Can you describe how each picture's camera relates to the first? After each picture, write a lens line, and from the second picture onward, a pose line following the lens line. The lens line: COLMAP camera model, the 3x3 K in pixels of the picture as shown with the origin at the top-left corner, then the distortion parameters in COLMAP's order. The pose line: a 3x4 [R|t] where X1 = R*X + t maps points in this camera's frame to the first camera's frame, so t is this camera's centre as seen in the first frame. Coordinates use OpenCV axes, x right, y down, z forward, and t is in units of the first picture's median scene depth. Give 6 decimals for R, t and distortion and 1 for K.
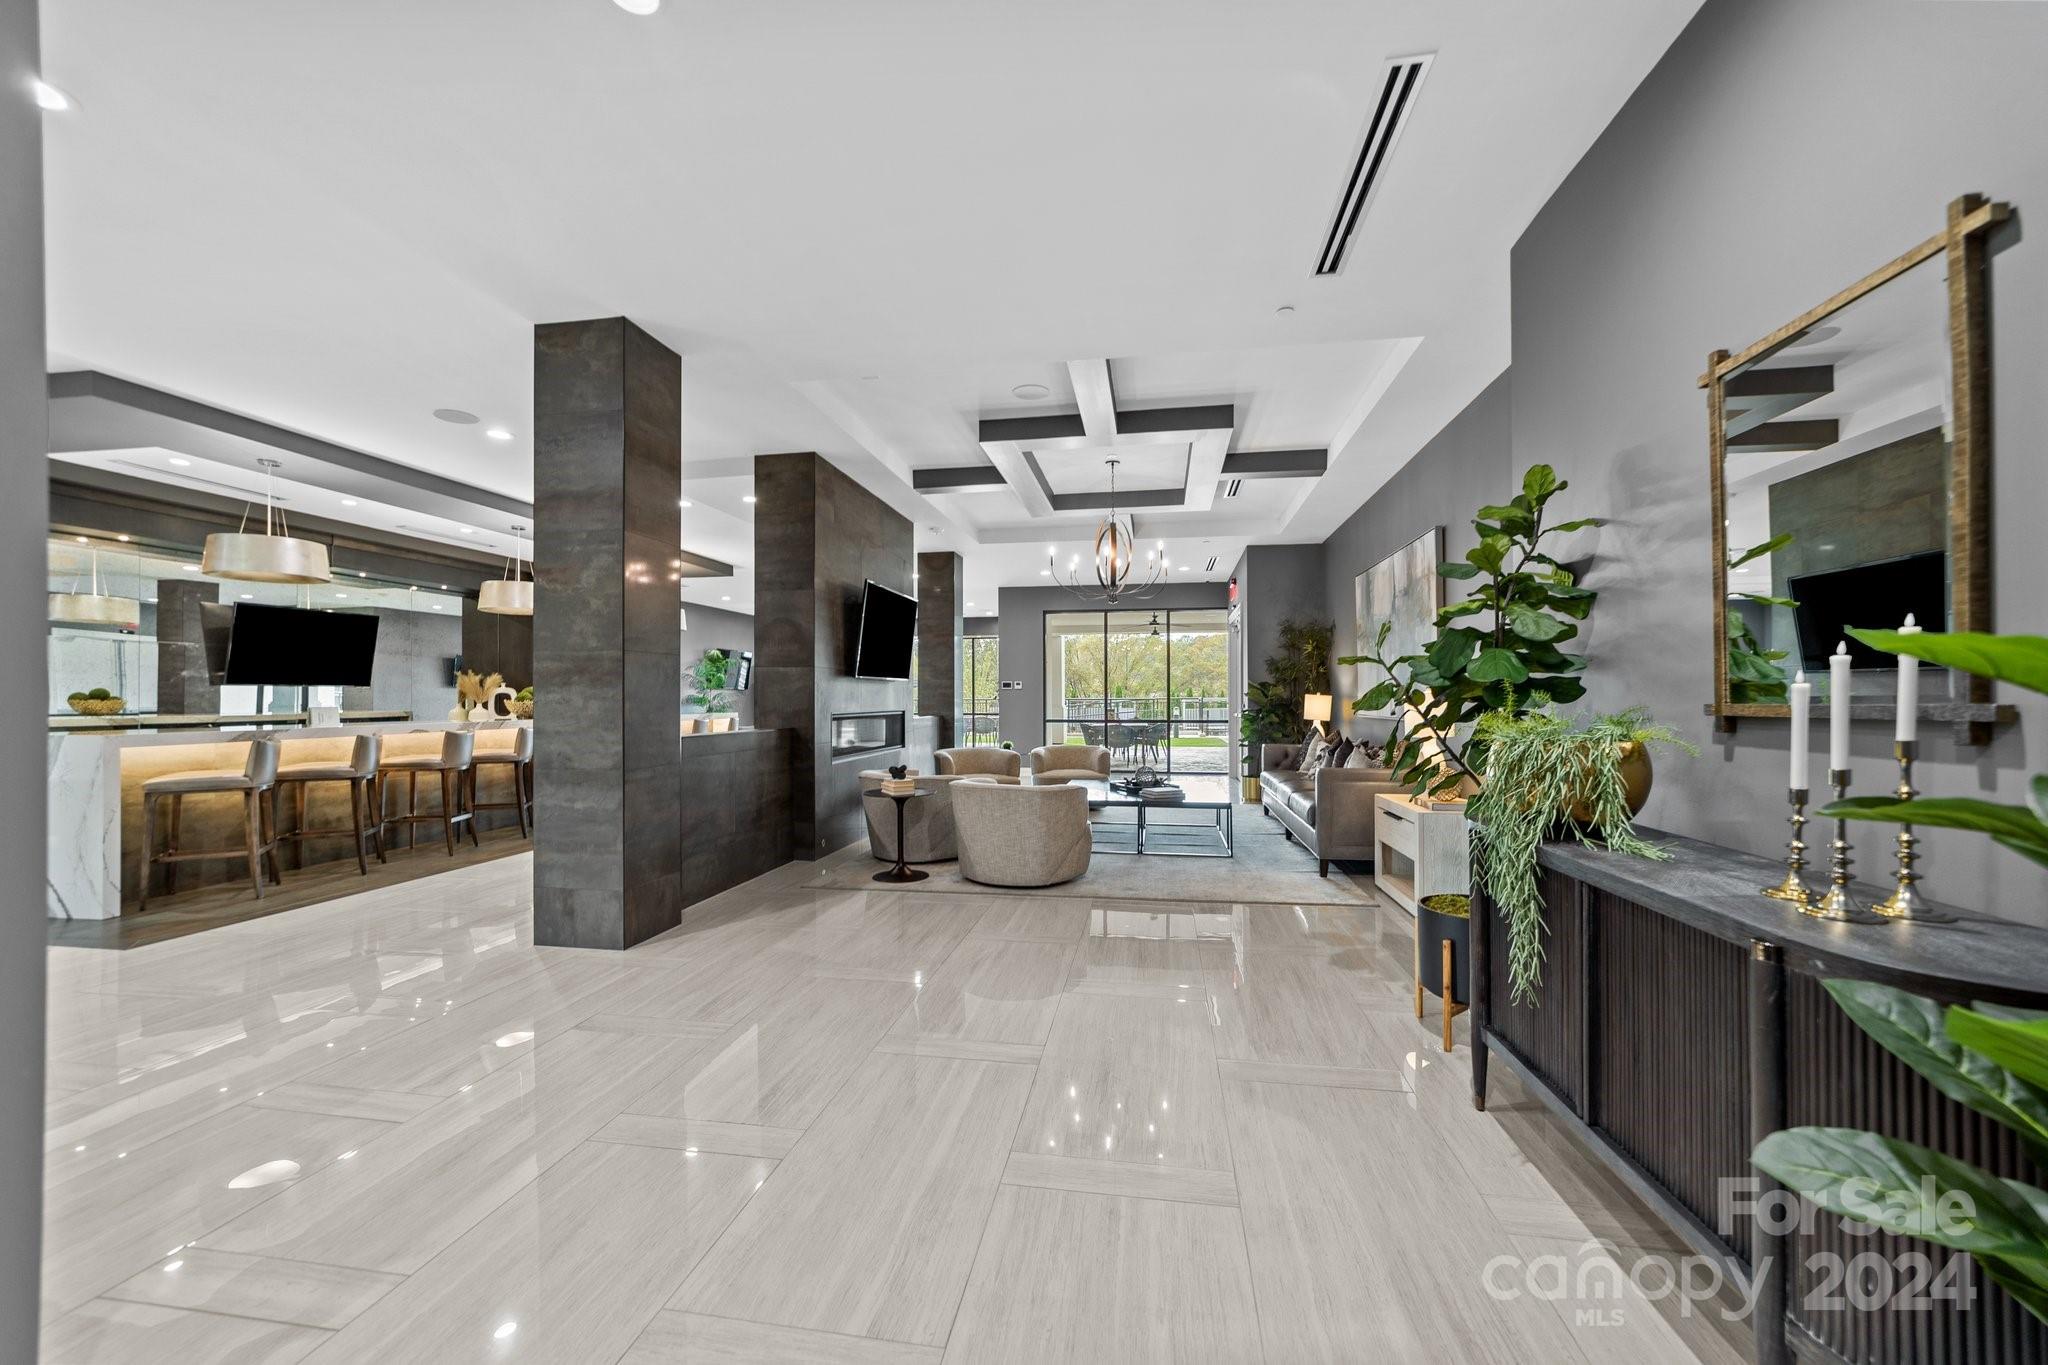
lens RADIAL K [[790.9, 0, 1029.8], [0, 790.9, 691.4], [0, 0, 1]] dist [0.002665, 0.000241]
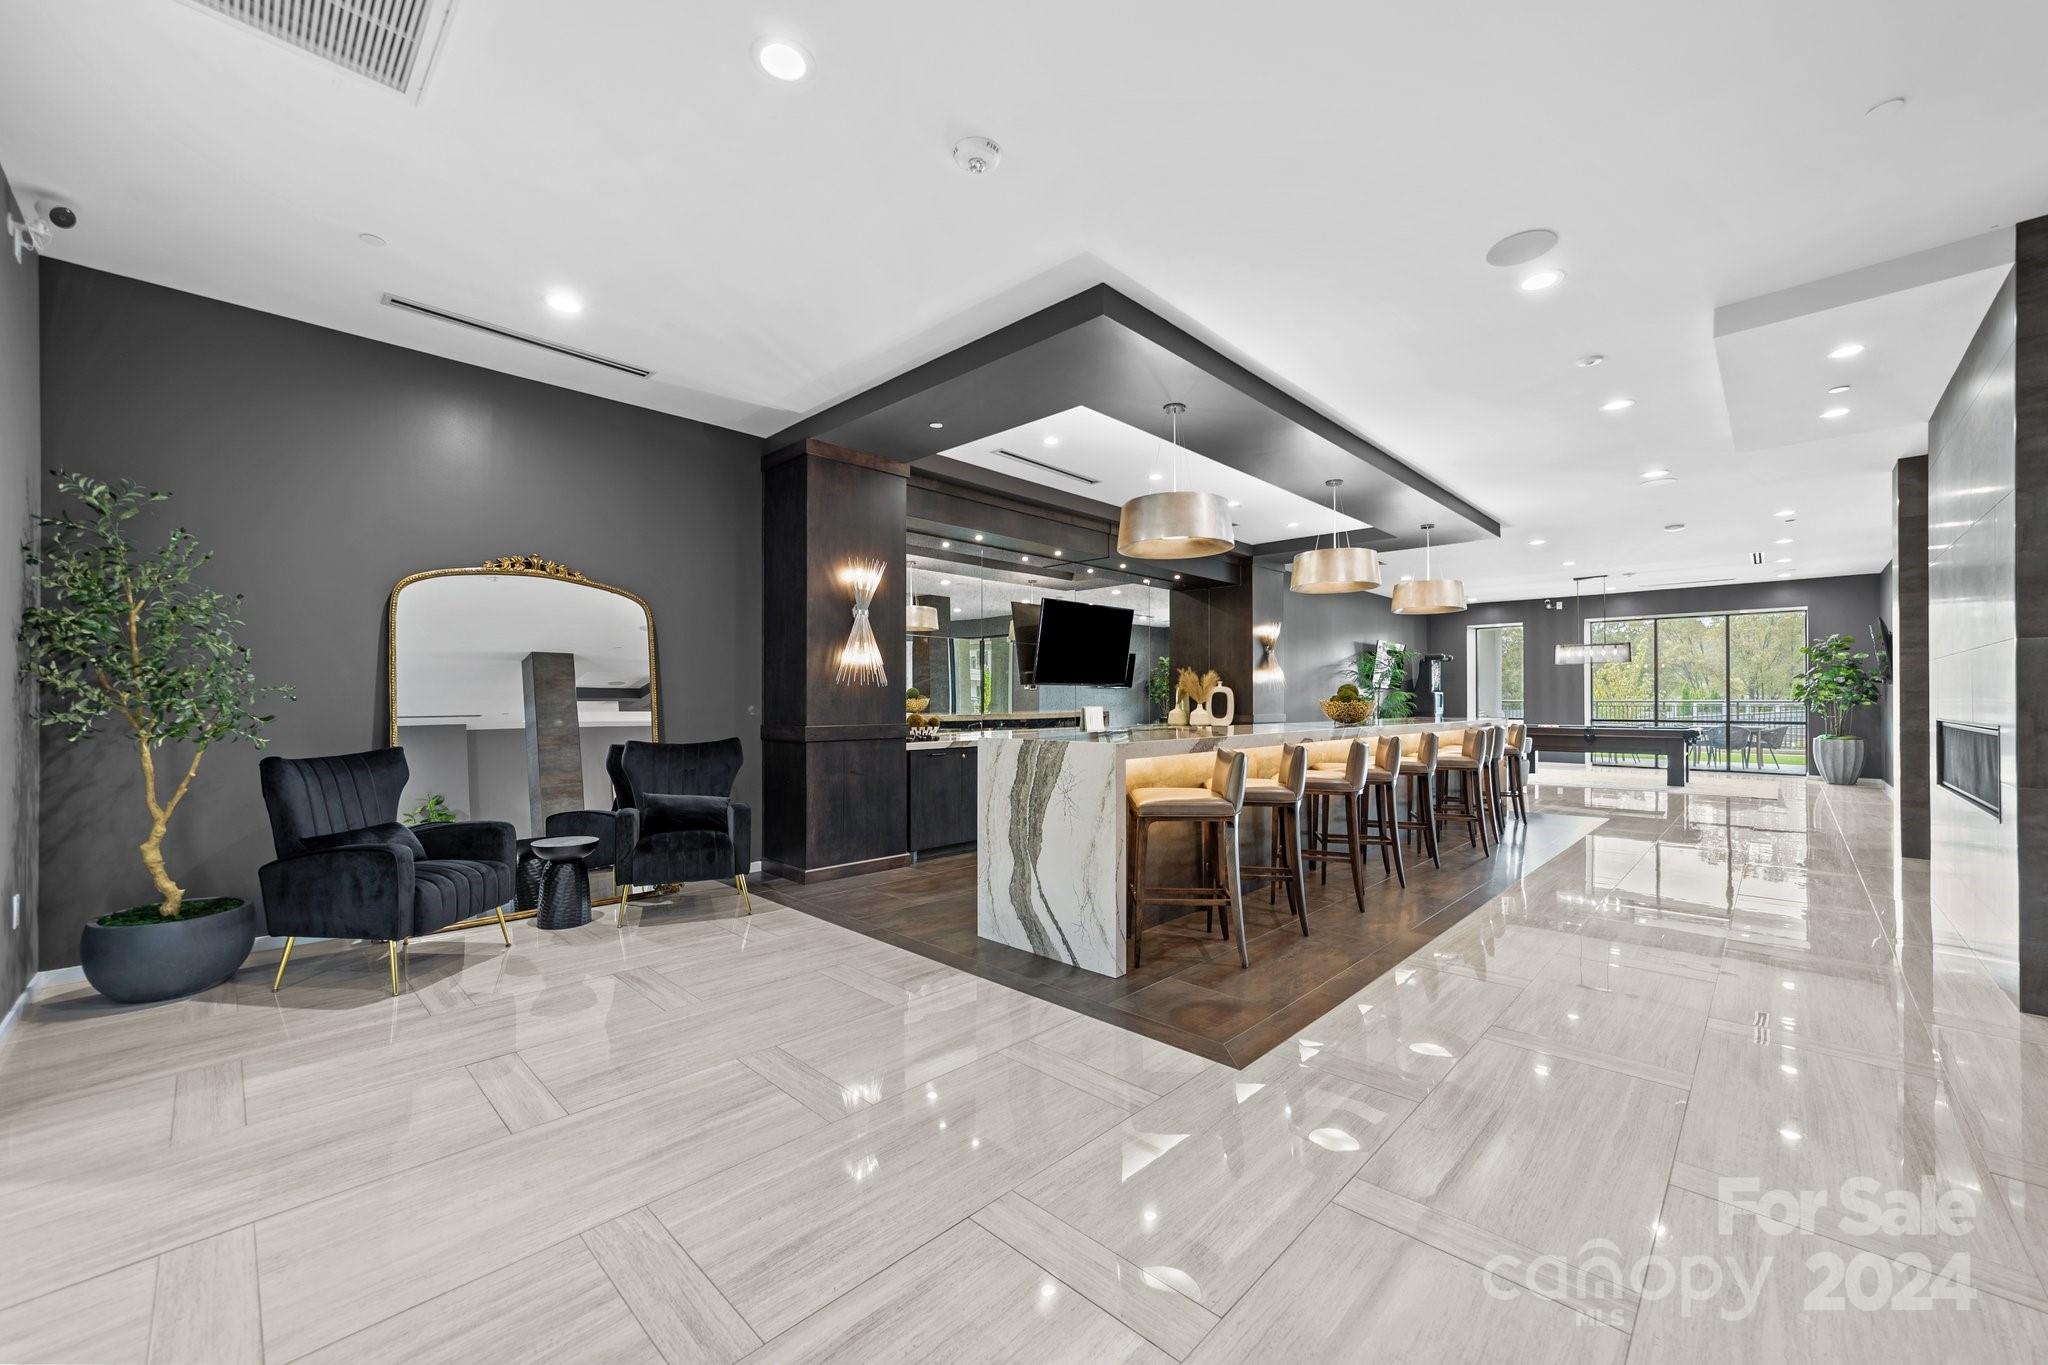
lens RADIAL K [[790.9, 0, 1018.2], [0, 790.9, 692.6], [0, 0, 1]] dist [0.002665, 0.000241]
pose [[0.814834, -0.006208, -0.579662, -0.497148], [0.006074, 0.999979, -0.002171, 0.004483], [0.579663, -0.001752, 0.814854, 0.195581]]
